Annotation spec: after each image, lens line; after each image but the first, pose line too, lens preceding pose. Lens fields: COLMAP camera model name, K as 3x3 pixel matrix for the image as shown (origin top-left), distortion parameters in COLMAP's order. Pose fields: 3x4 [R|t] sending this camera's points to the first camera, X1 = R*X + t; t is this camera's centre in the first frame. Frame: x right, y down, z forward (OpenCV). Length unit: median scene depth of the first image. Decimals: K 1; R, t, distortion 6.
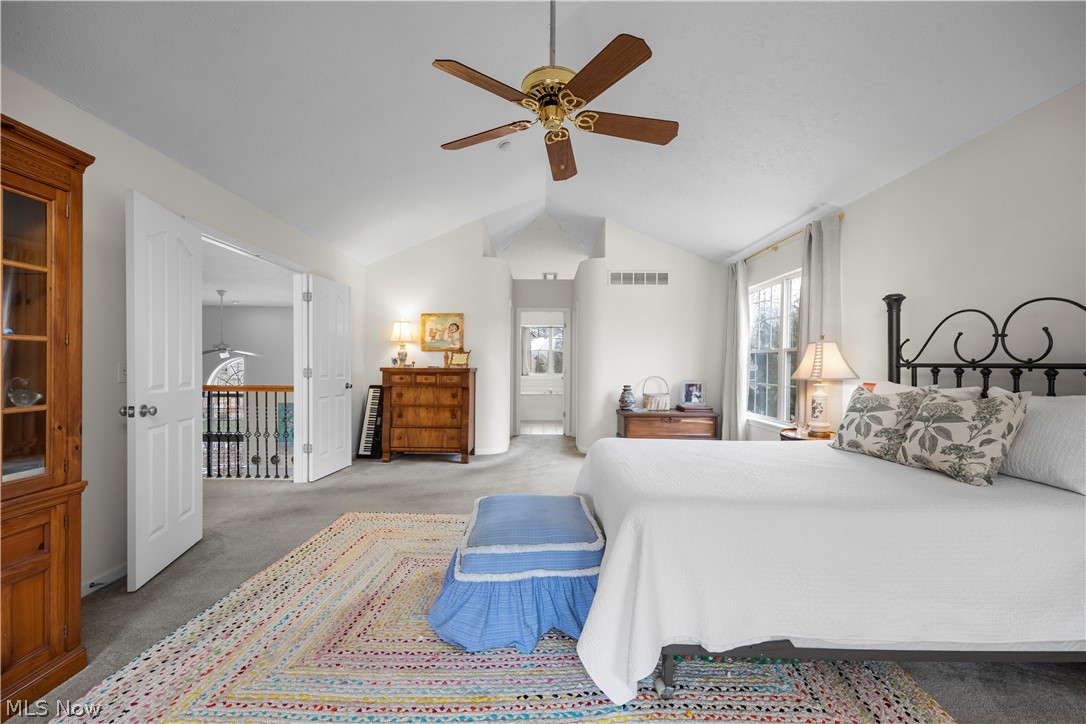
lens RADIAL K [[446.4, 0, 542.4], [0, 446.4, 368.3], [0, 0, 1]] dist [0.004595, 0.000221]
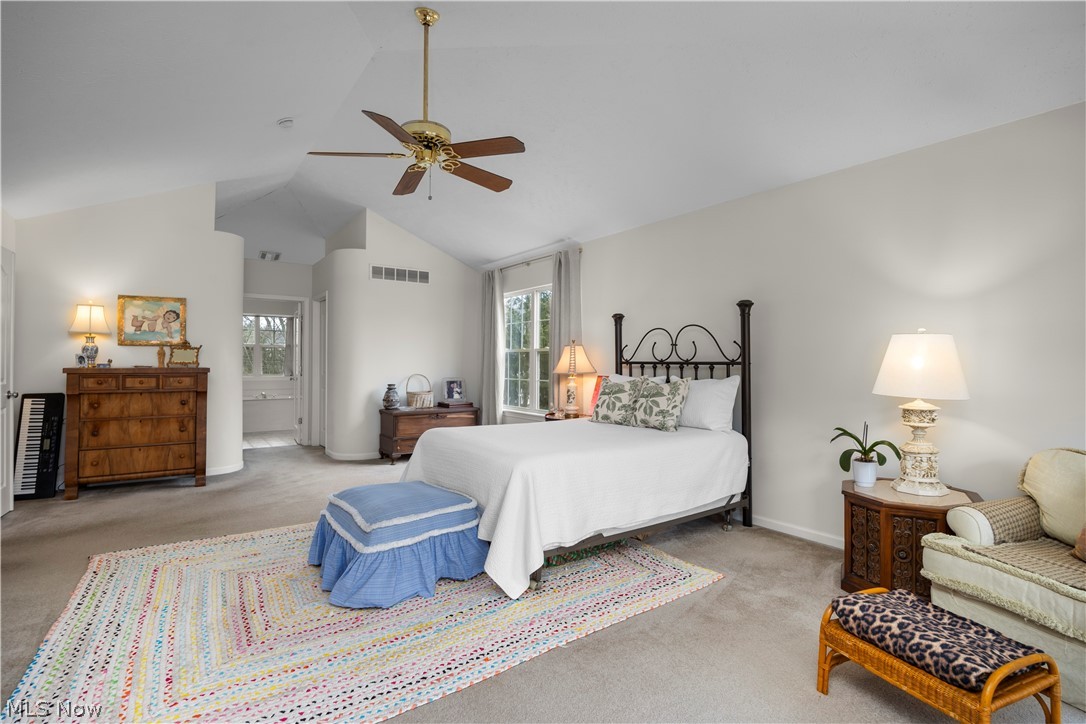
lens RADIAL K [[528.2, 0, 546.8], [0, 528.2, 357.1], [0, 0, 1]] dist [-0.007354, -0.002863]
pose [[0.809559, 0.002297, 0.587034, -0.420211], [0.007708, 0.999865, -0.014542, -0.002263], [-0.586987, 0.016297, 0.809432, -0.253965]]
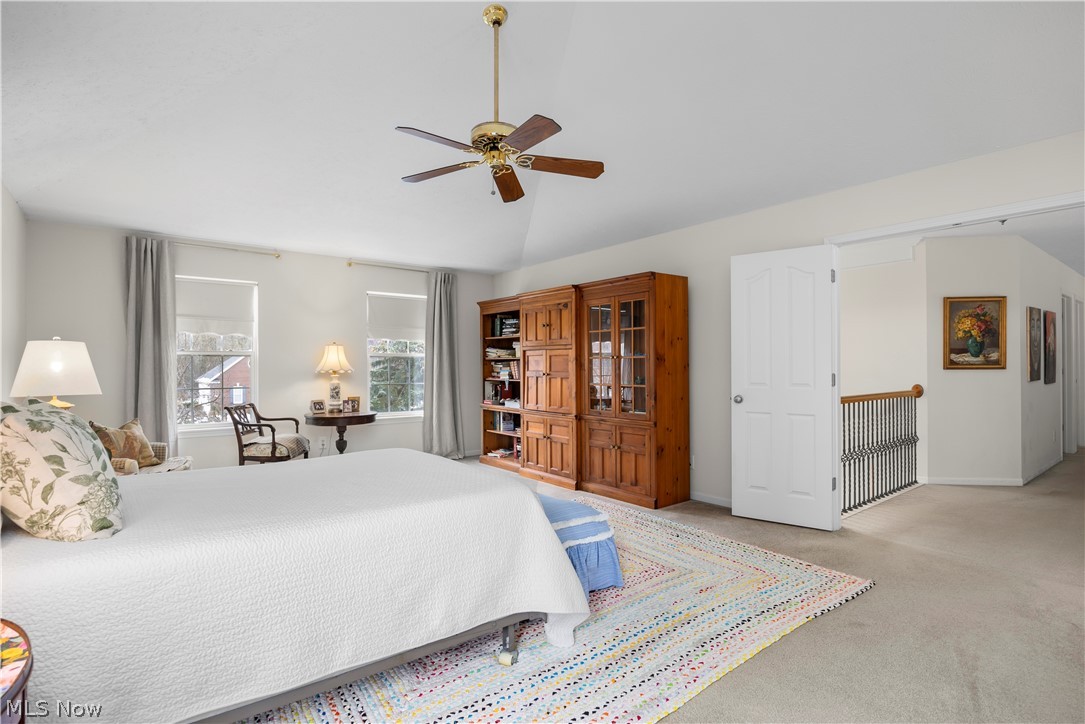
lens RADIAL K [[527.7, 0, 524.3], [0, 527.7, 365.1], [0, 0, 1]] dist [-0.007354, -0.002863]
pose [[-0.809580, -0.002923, -0.587002, 0.599176], [-0.007563, 0.999957, 0.005452, -0.017162], [0.586961, 0.008853, -0.809567, 1.677763]]
